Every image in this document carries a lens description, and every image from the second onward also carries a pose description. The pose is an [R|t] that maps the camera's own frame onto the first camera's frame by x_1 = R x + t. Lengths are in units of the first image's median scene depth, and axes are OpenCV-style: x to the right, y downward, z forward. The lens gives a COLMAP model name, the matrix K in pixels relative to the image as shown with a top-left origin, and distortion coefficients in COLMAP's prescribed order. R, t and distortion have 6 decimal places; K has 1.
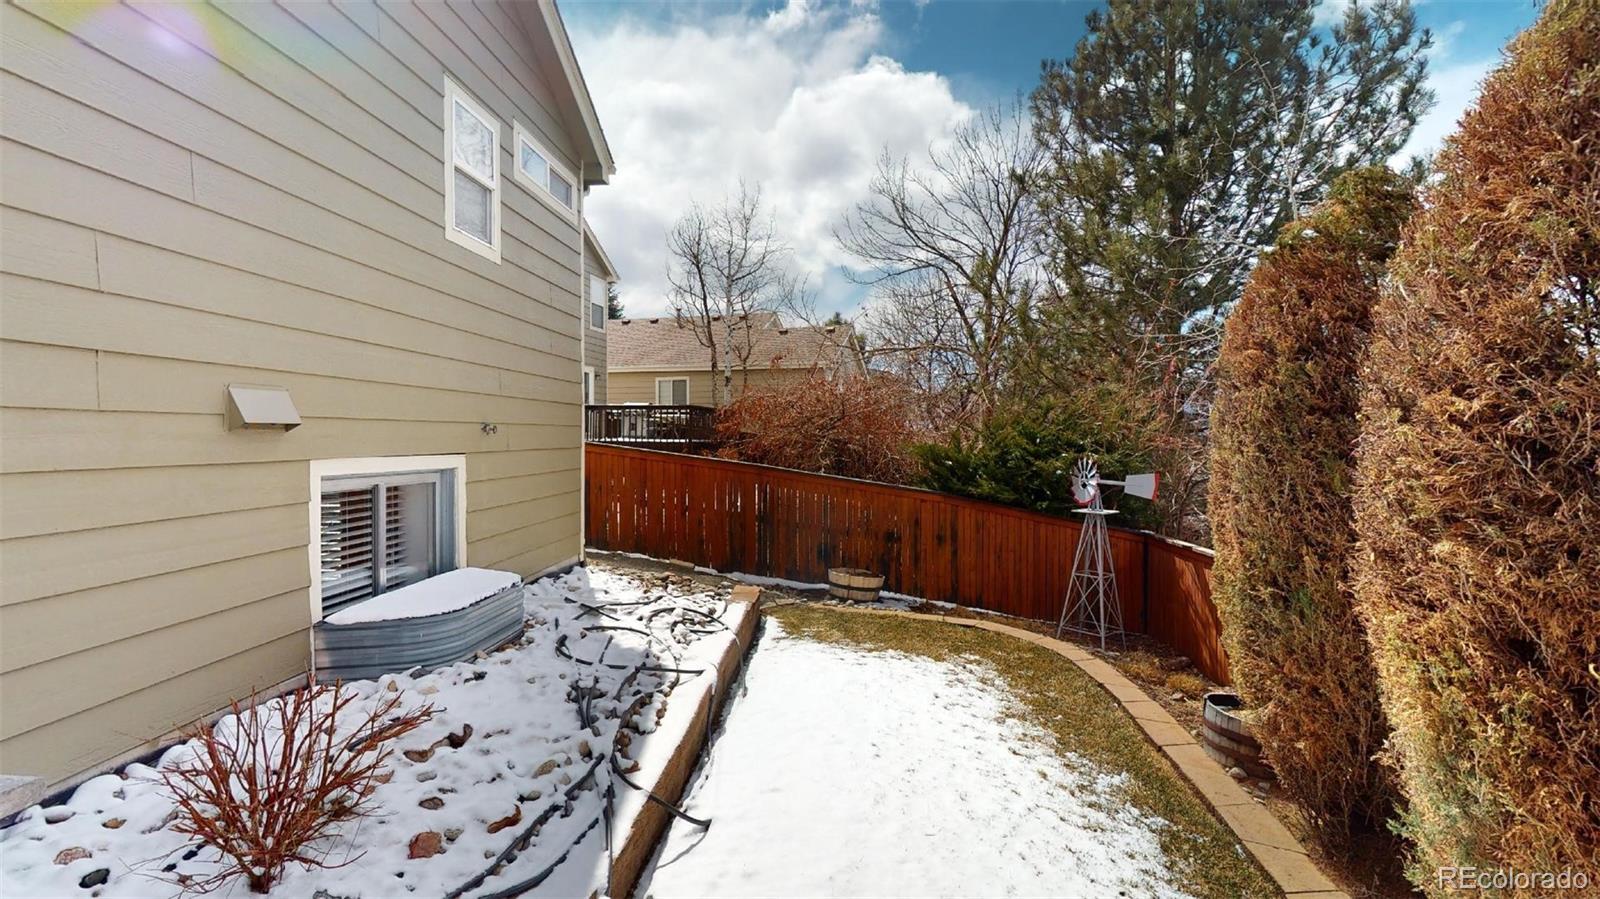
lens RADIAL K [[743.6, 0, 800.0], [0, 743.6, 449.5], [0, 0, 1]] dist [0.002602, 0.000331]
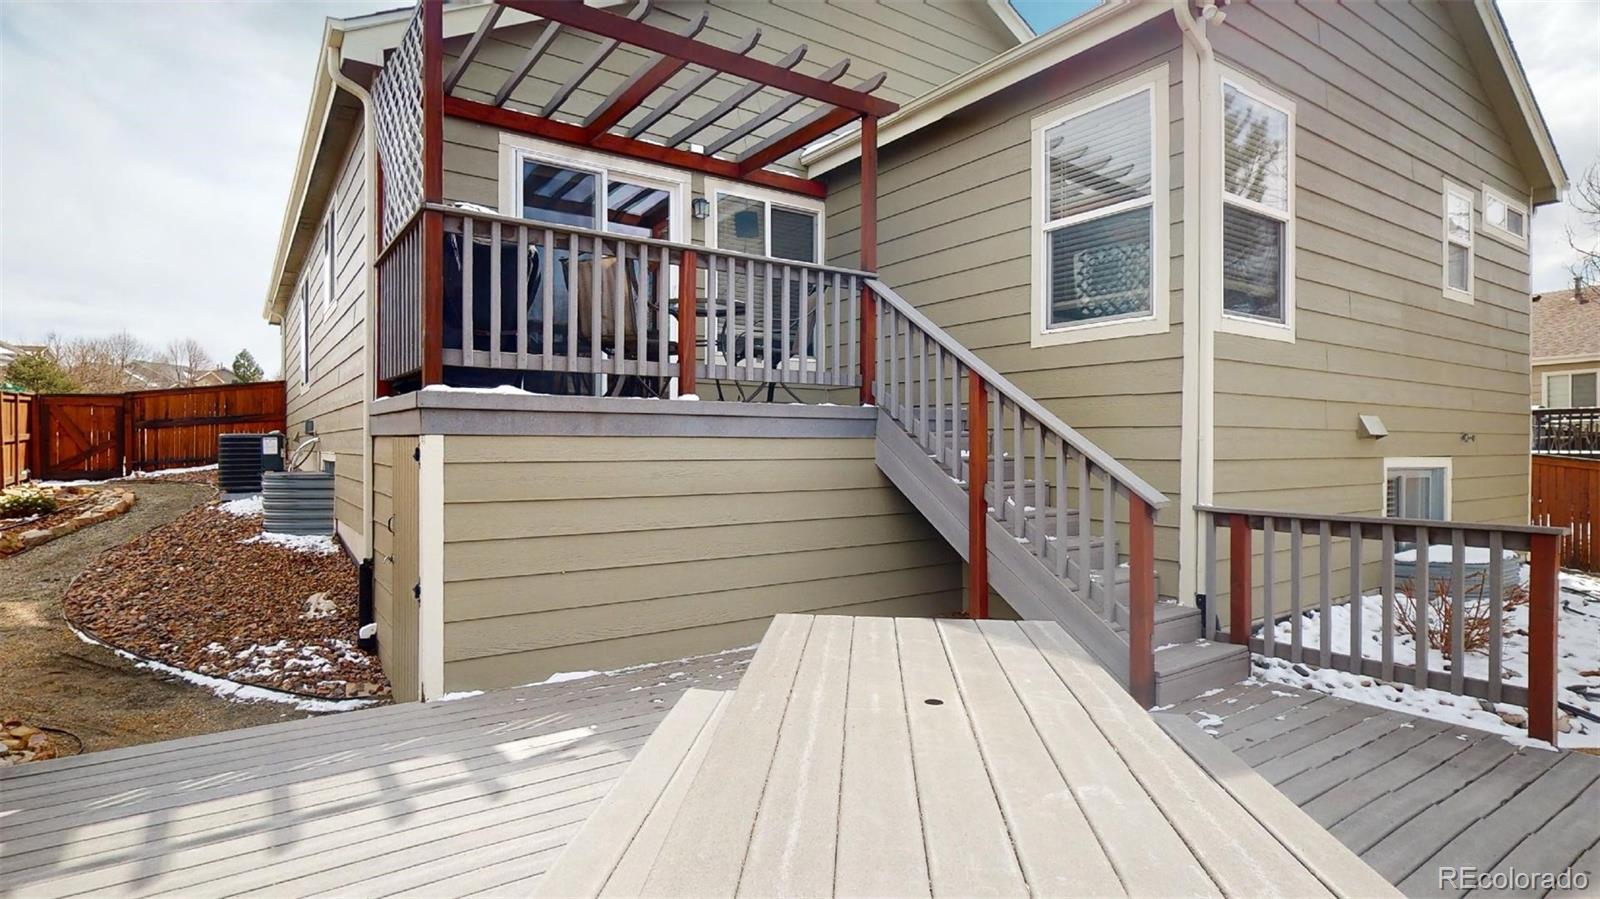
lens RADIAL K [[814.7, 0, 800.0], [0, 814.7, 449.5], [0, 0, 1]] dist [0.001697, -0.000209]
pose [[0.620949, -0.003504, -0.783843, -0.036326], [-0.011401, 0.999844, -0.013501, 0.023627], [0.783768, 0.017320, 0.620812, -0.734217]]
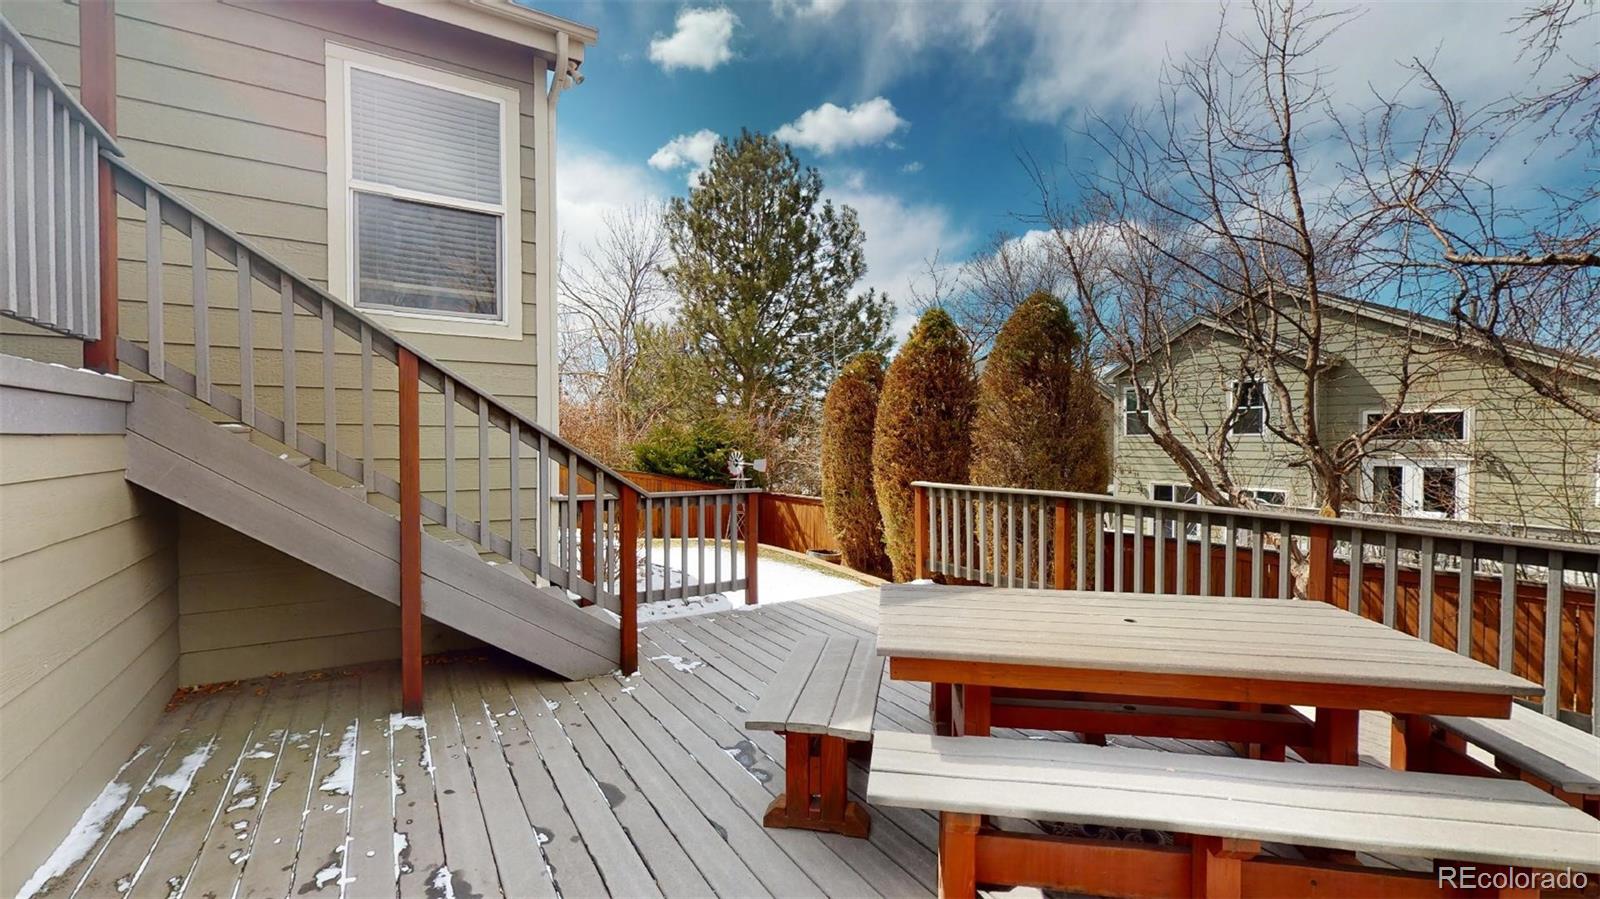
lens RADIAL K [[657.4, 0, 800.0], [0, 657.4, 449.5], [0, 0, 1]] dist [-0.000355, -0.000071]
pose [[0.814164, -0.011582, 0.580520, -0.689806], [0.013652, 0.999906, 0.000803, 0.011786], [-0.580475, 0.007271, 0.814246, -0.693323]]
